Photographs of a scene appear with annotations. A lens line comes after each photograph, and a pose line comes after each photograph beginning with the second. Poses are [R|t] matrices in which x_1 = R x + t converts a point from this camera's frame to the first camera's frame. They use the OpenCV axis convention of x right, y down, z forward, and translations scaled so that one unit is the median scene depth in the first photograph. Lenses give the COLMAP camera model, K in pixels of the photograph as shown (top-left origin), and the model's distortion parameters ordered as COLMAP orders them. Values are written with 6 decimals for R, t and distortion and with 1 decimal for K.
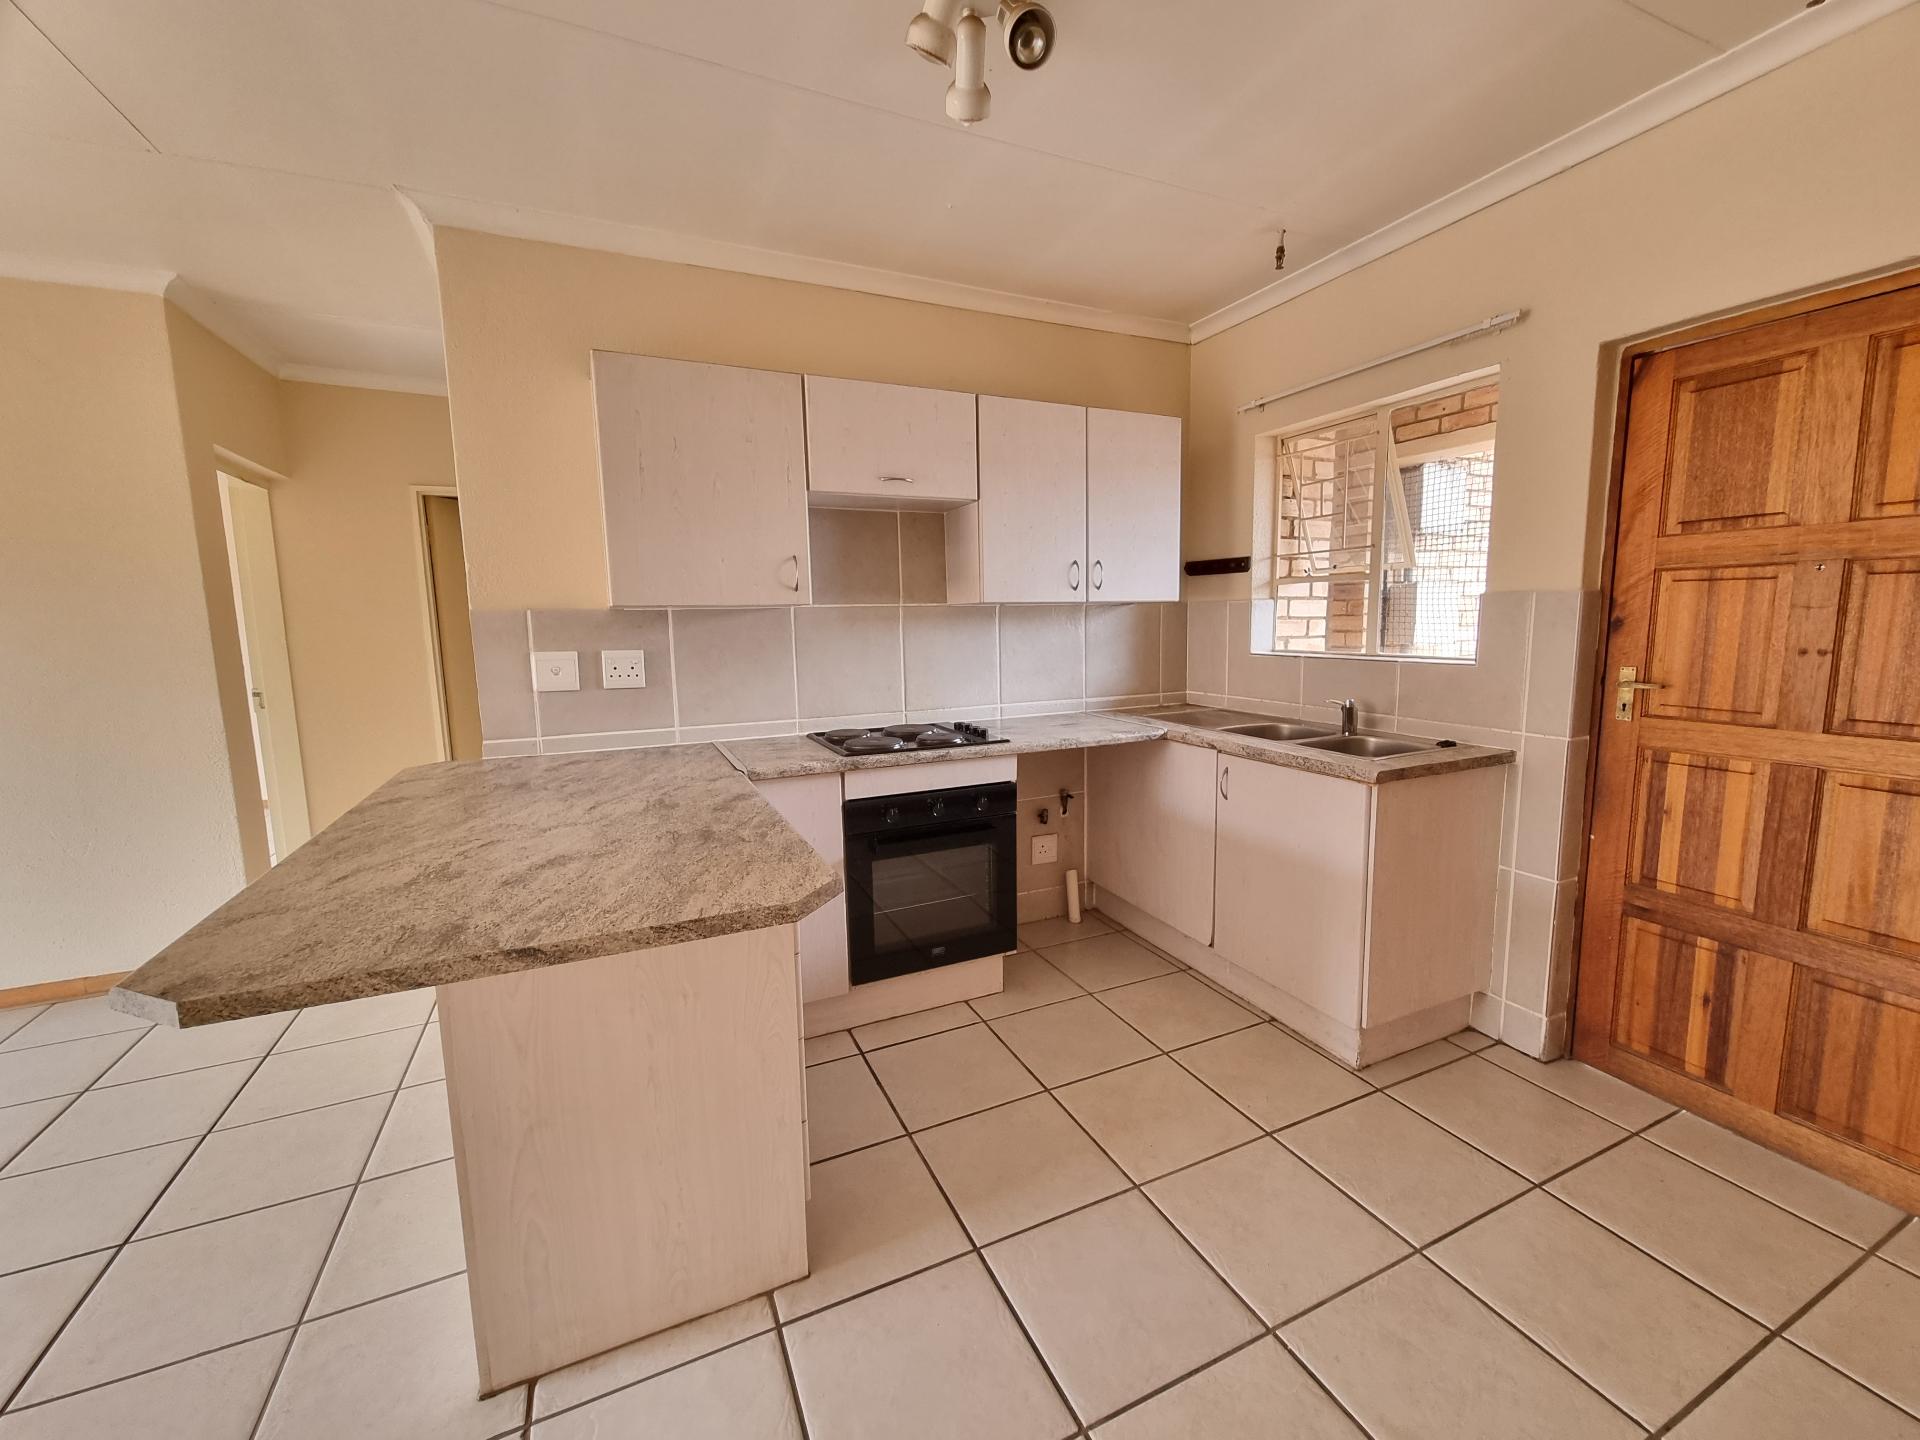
lens RADIAL K [[785.7, 0, 961.3], [0, 785.7, 718.2], [0, 0, 1]] dist [0.001995, -0.000640]
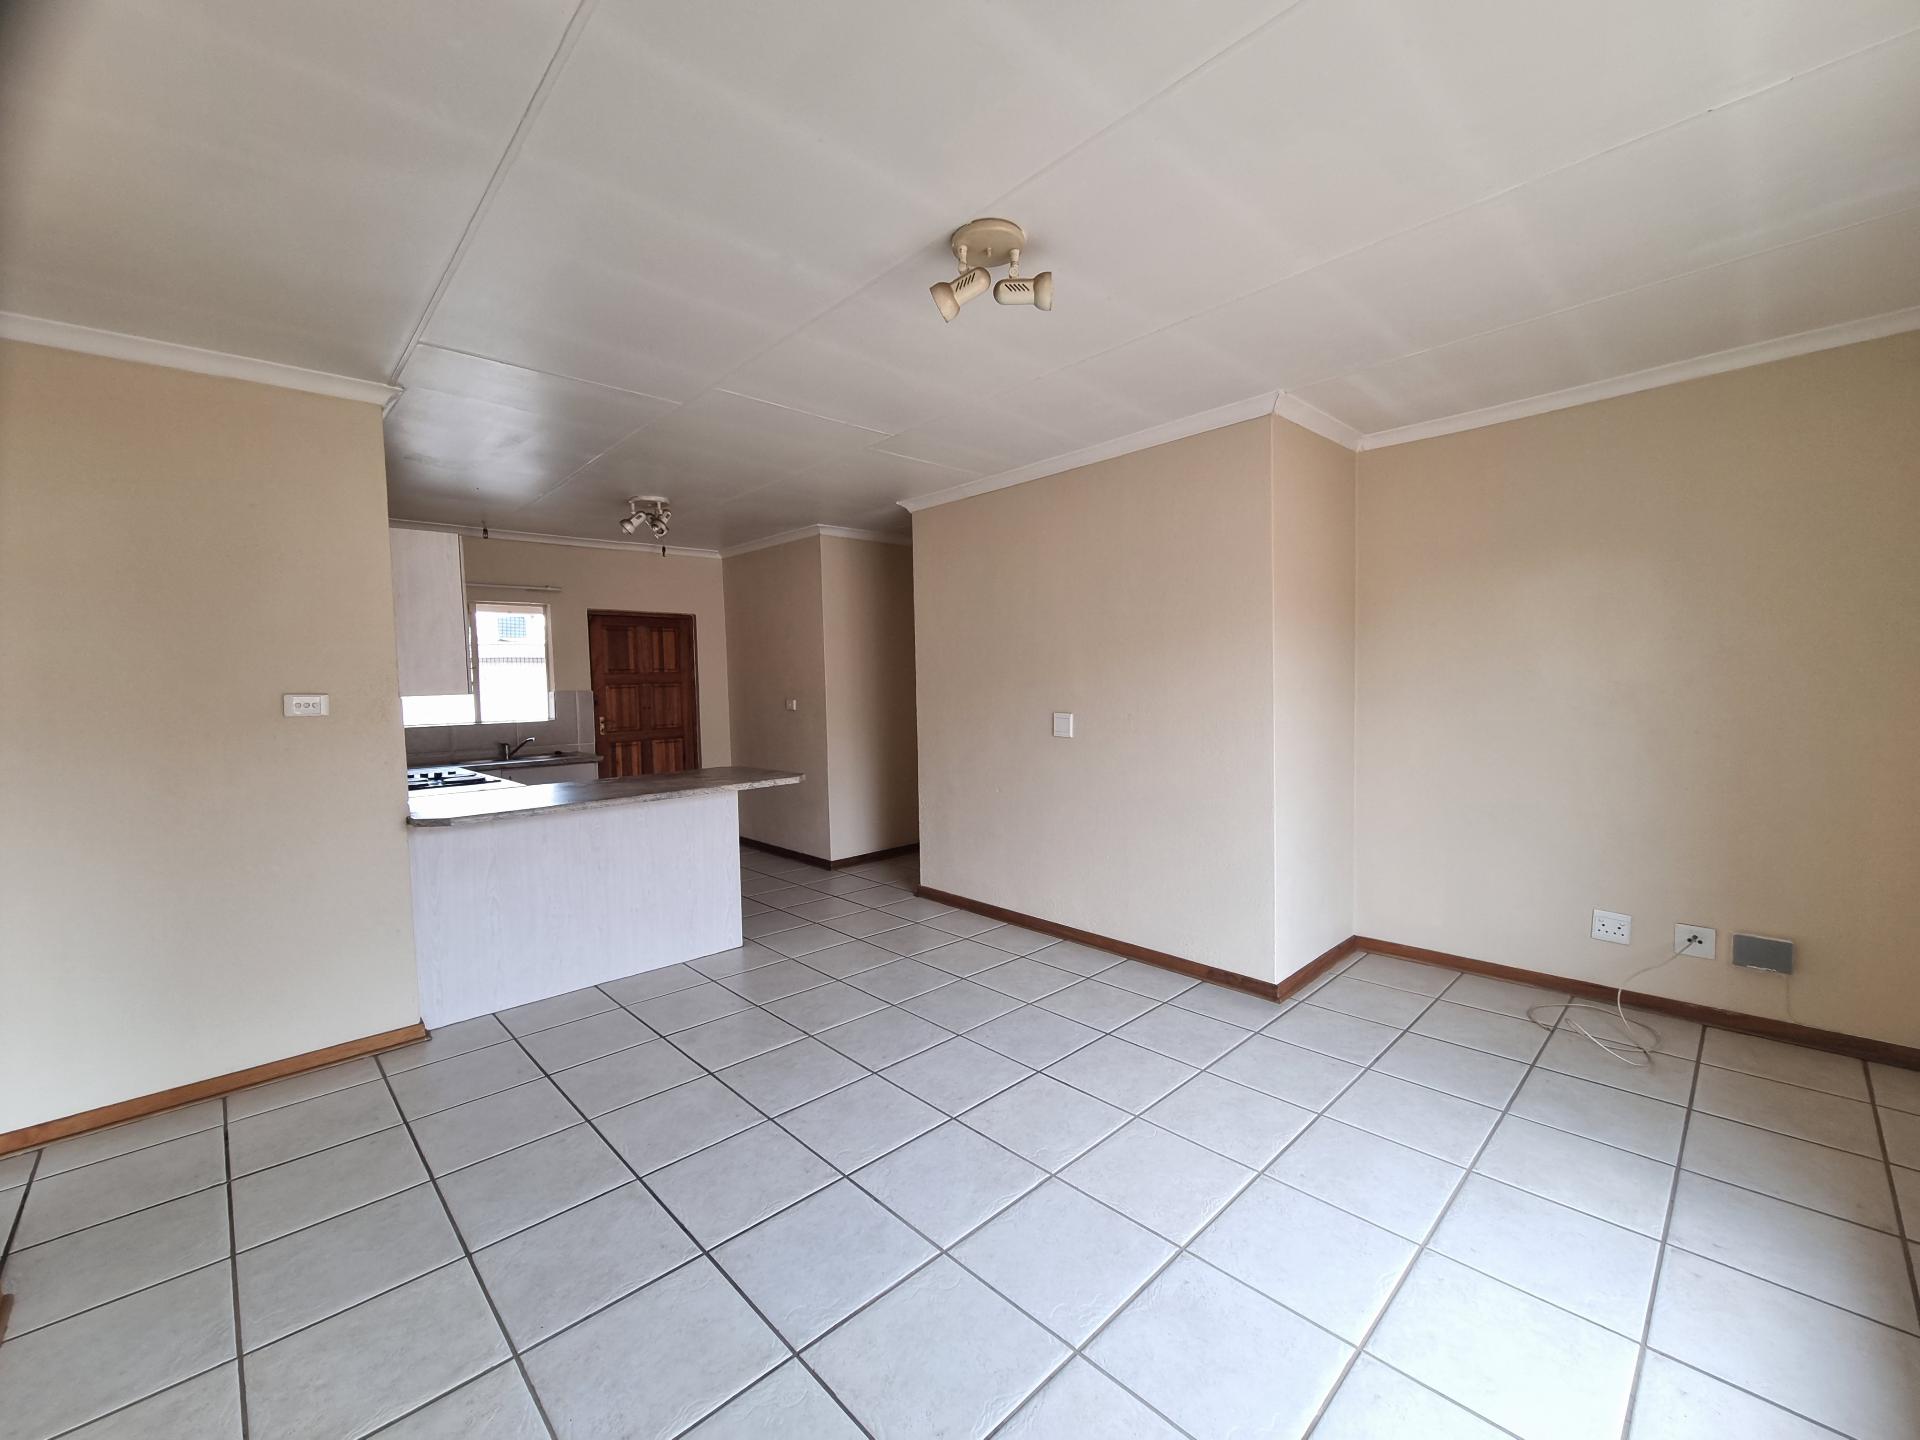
lens RADIAL K [[785.7, 0, 1002.4], [0, 785.7, 717.3], [0, 0, 1]] dist [0.001995, -0.000640]
pose [[-0.359152, -0.022722, 0.933002, -2.544145], [0.148496, 0.985577, 0.081165, -0.082049], [-0.921389, 0.167698, -0.350598, 0.672108]]
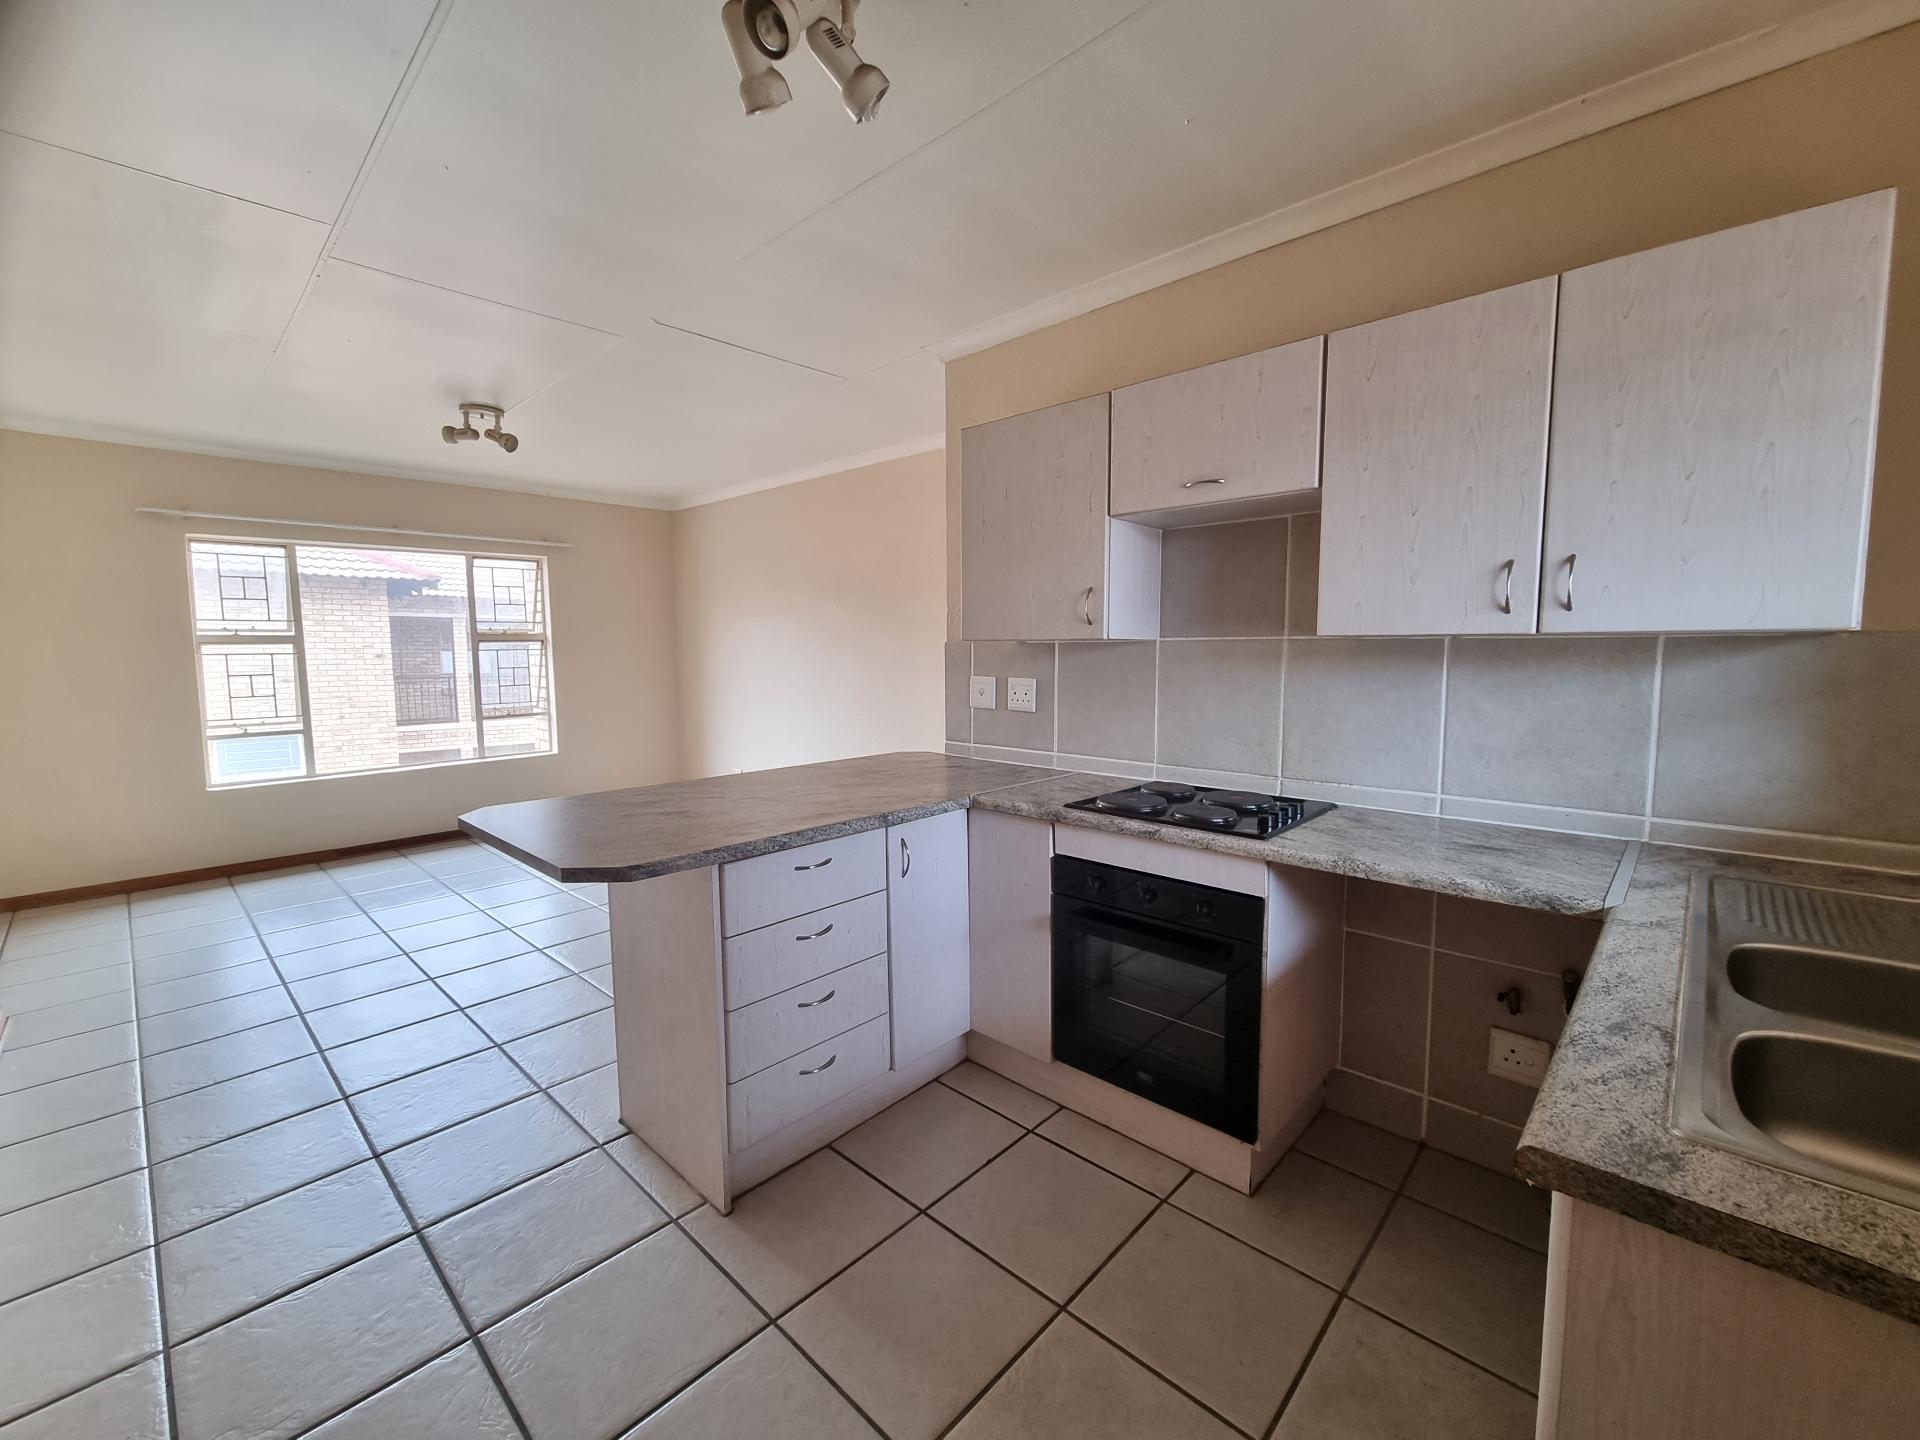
lens RADIAL K [[785.7, 0, 968.1], [0, 785.7, 716.5], [0, 0, 1]] dist [0.001995, -0.000640]
pose [[0.390101, 0.096113, -0.915742, 0.808863], [-0.121262, 0.991238, 0.052380, -0.113000], [0.912752, 0.090611, 0.398338, 0.676930]]
